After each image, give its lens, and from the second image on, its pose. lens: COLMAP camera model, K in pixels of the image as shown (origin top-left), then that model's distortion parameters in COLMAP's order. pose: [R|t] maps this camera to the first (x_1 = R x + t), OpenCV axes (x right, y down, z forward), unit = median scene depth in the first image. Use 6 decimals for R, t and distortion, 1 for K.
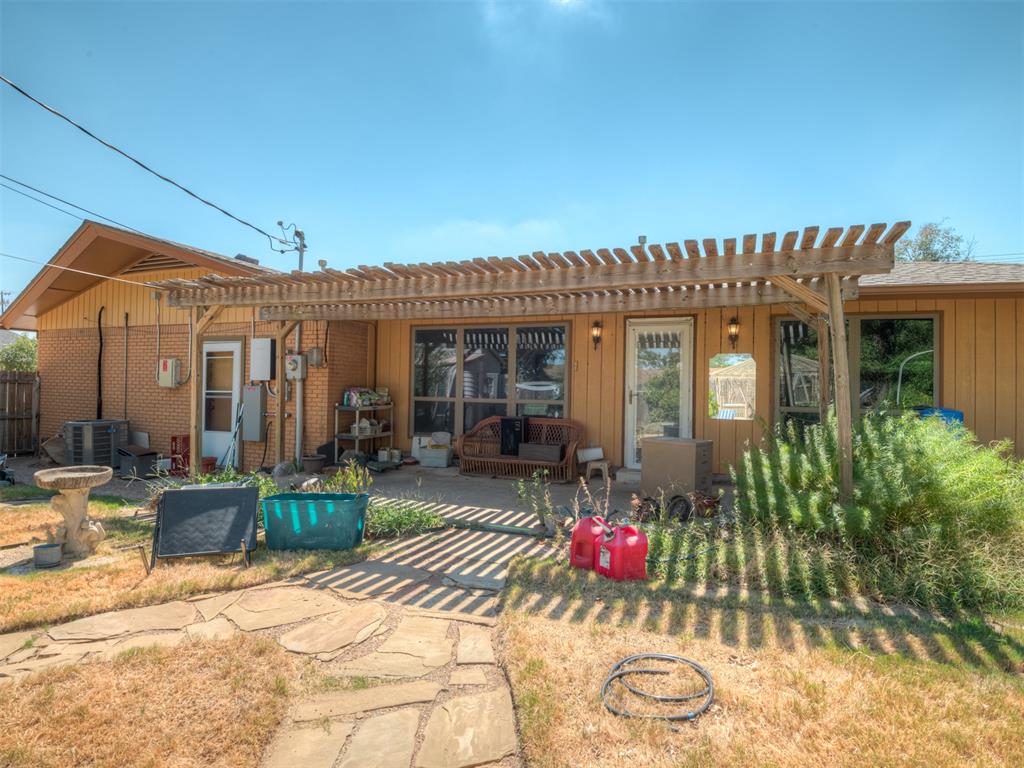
lens RADIAL K [[557.3, 0, 517.6], [0, 557.3, 390.8], [0, 0, 1]] dist [-0.007233, -0.001161]
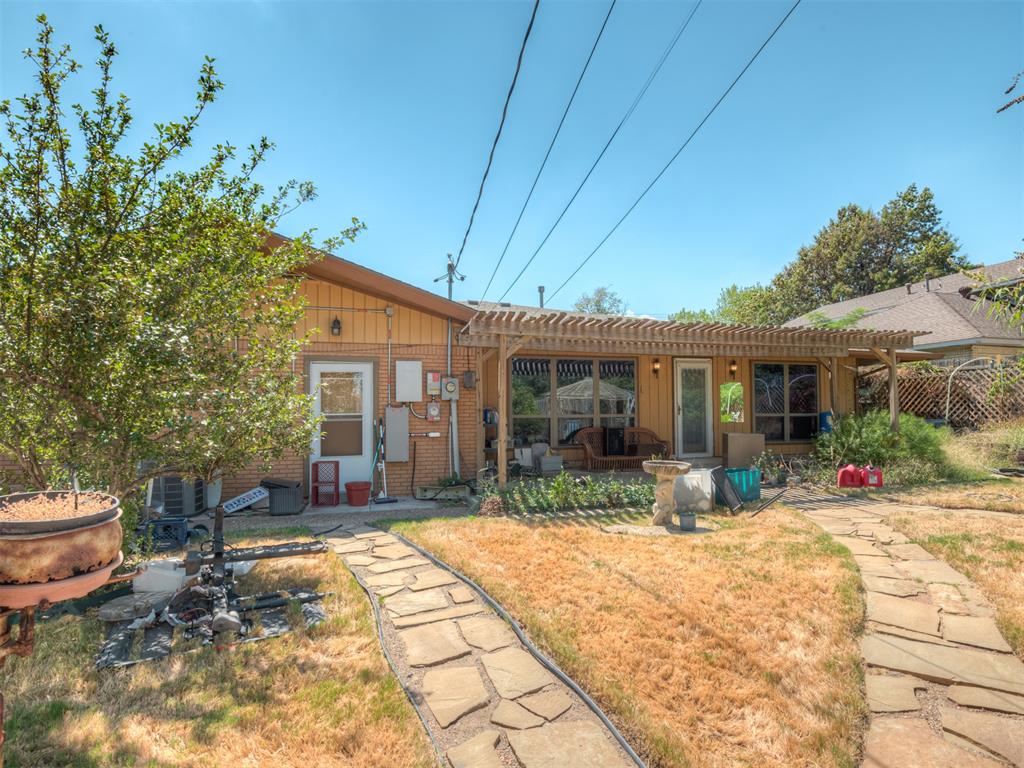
lens RADIAL K [[557.3, 0, 517.6], [0, 557.3, 390.8], [0, 0, 1]] dist [-0.007233, -0.001161]
pose [[0.813852, 0.005301, 0.581048, -0.918251], [0.020267, 0.999091, -0.037503, 0.004185], [-0.580719, 0.042298, 0.813005, 0.043613]]
